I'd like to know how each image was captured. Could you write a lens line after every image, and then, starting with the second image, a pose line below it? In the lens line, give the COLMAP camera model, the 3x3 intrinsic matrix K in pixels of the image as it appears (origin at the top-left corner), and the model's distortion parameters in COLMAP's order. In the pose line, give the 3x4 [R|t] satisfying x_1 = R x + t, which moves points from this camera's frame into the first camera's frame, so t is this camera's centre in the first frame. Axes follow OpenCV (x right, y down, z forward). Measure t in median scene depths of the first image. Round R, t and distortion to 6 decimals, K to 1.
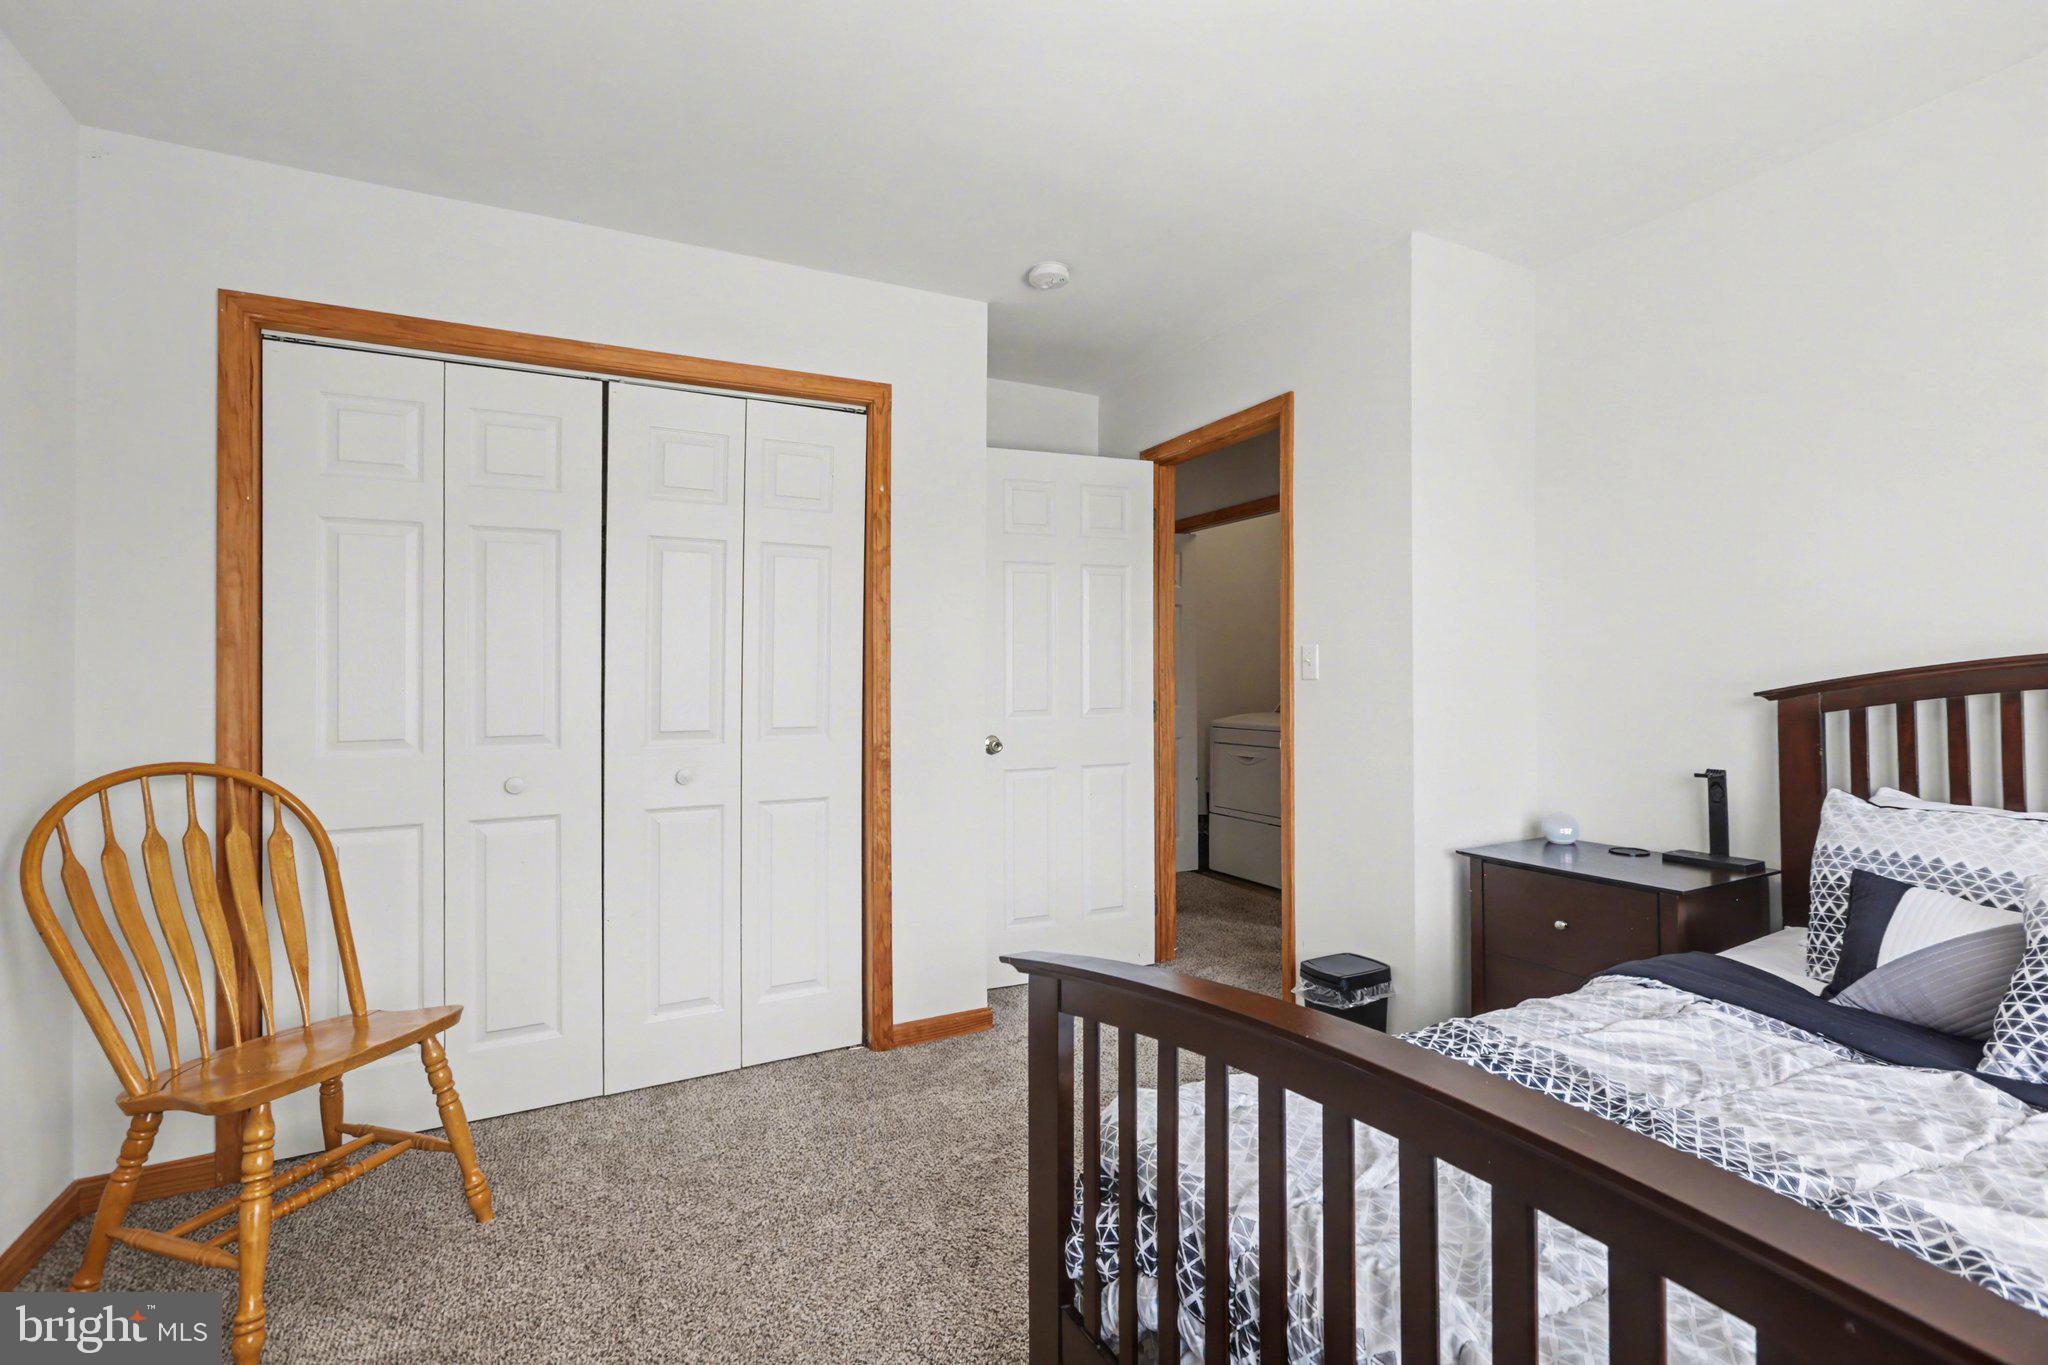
lens RADIAL K [[897.5, 0, 1025.2], [0, 897.5, 675.2], [0, 0, 1]] dist [-0.032328, 0.000016]
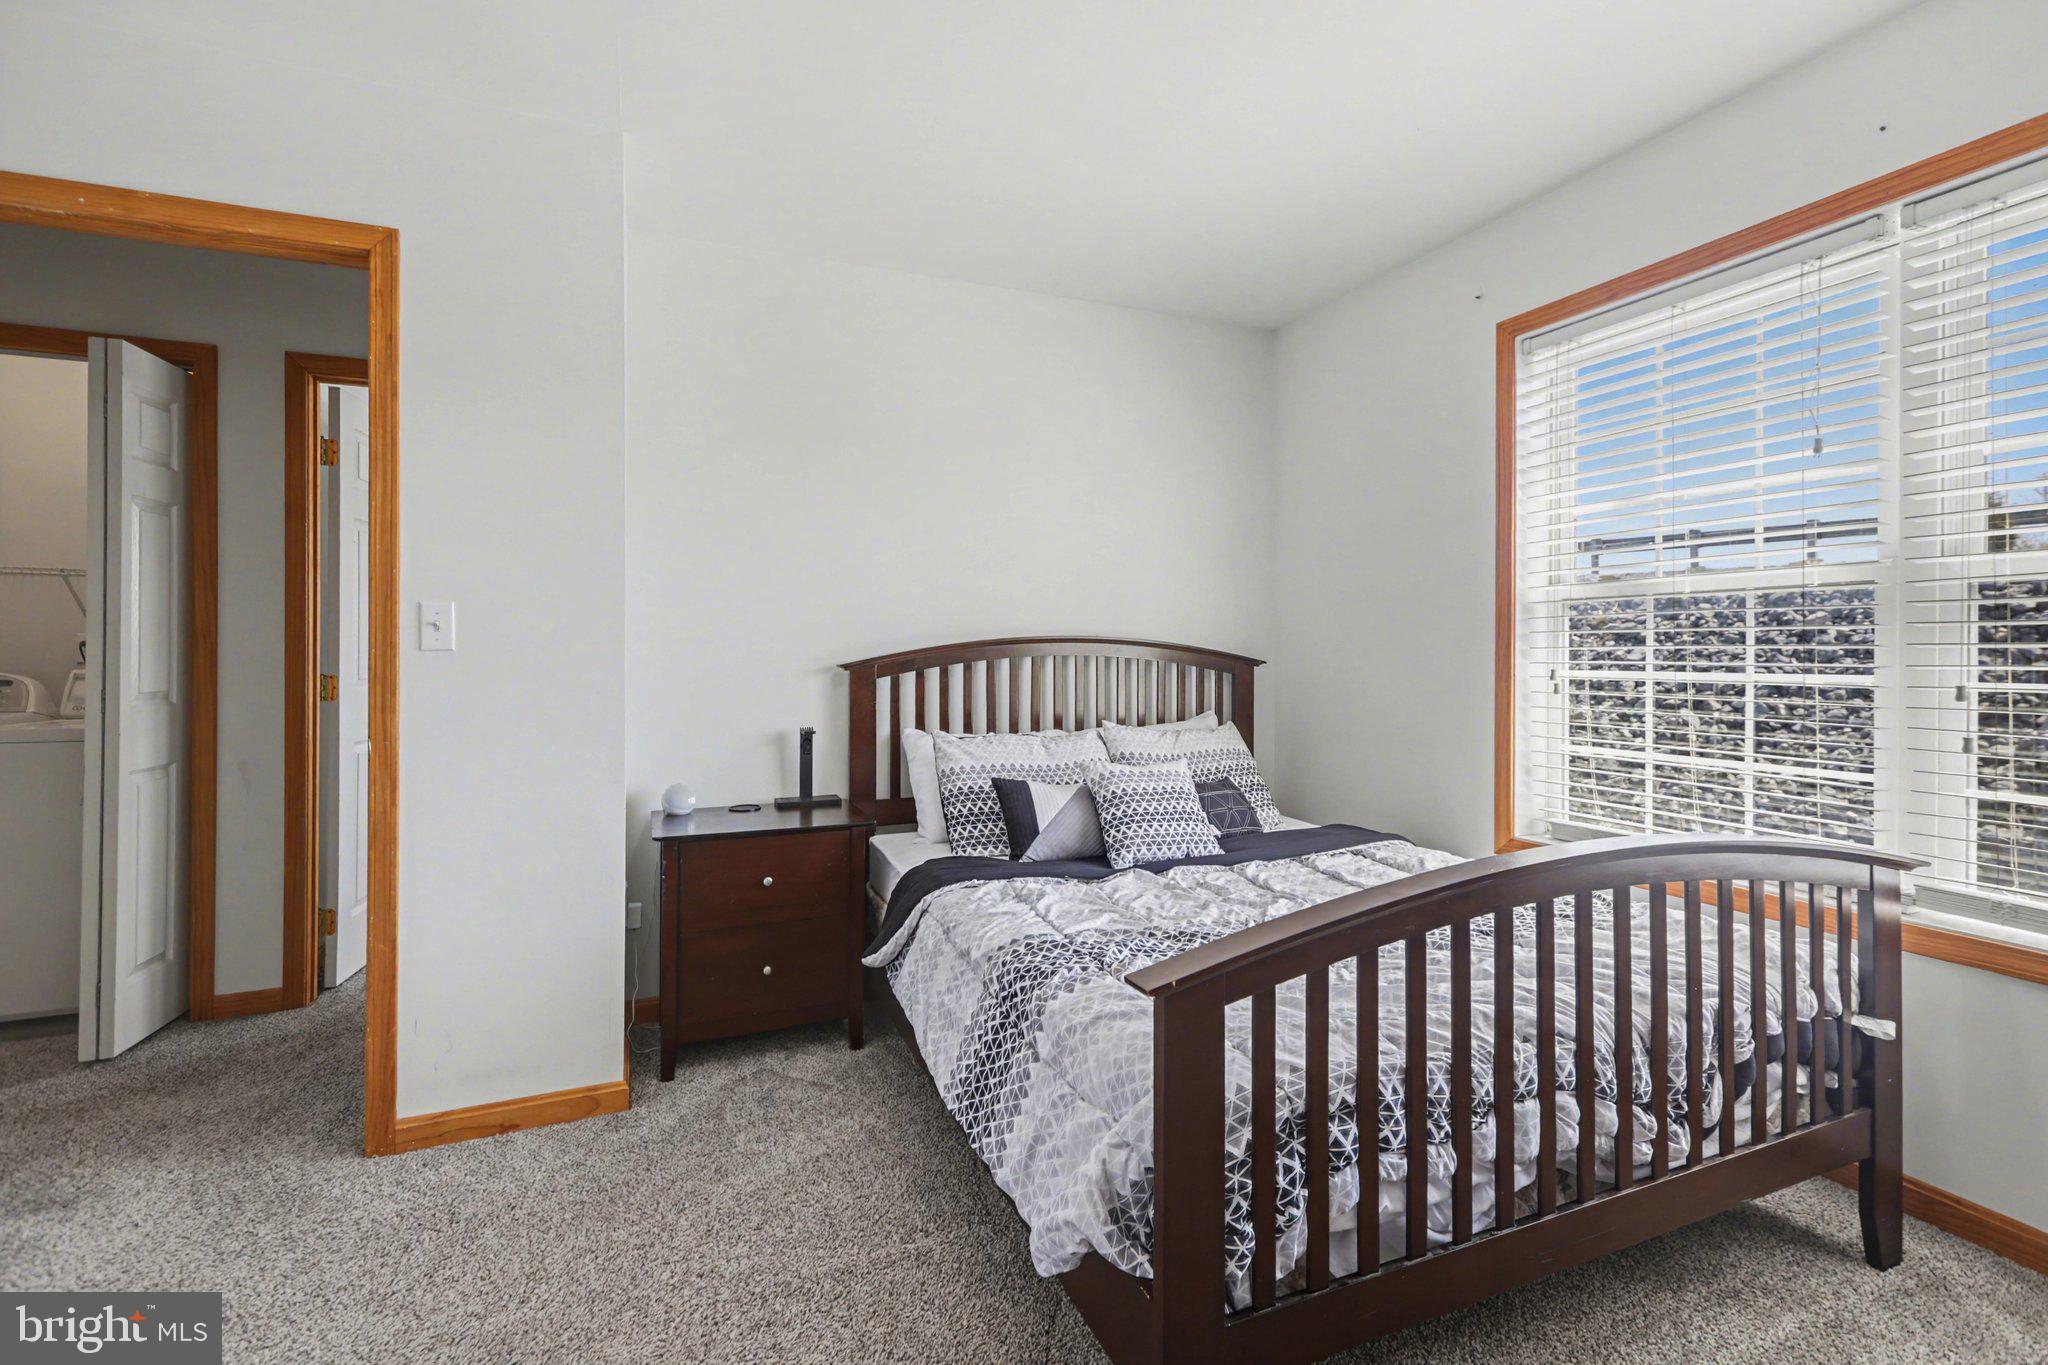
lens RADIAL K [[940.8, 0, 1030.9], [0, 940.8, 655.4], [0, 0, 1]] dist [-0.001261, 0.000631]
pose [[0.069020, 0.000596, 0.997615, -0.564049], [-0.009844, 0.999952, 0.000084, 0.005180], [-0.997567, -0.009827, 0.069022, 0.672371]]
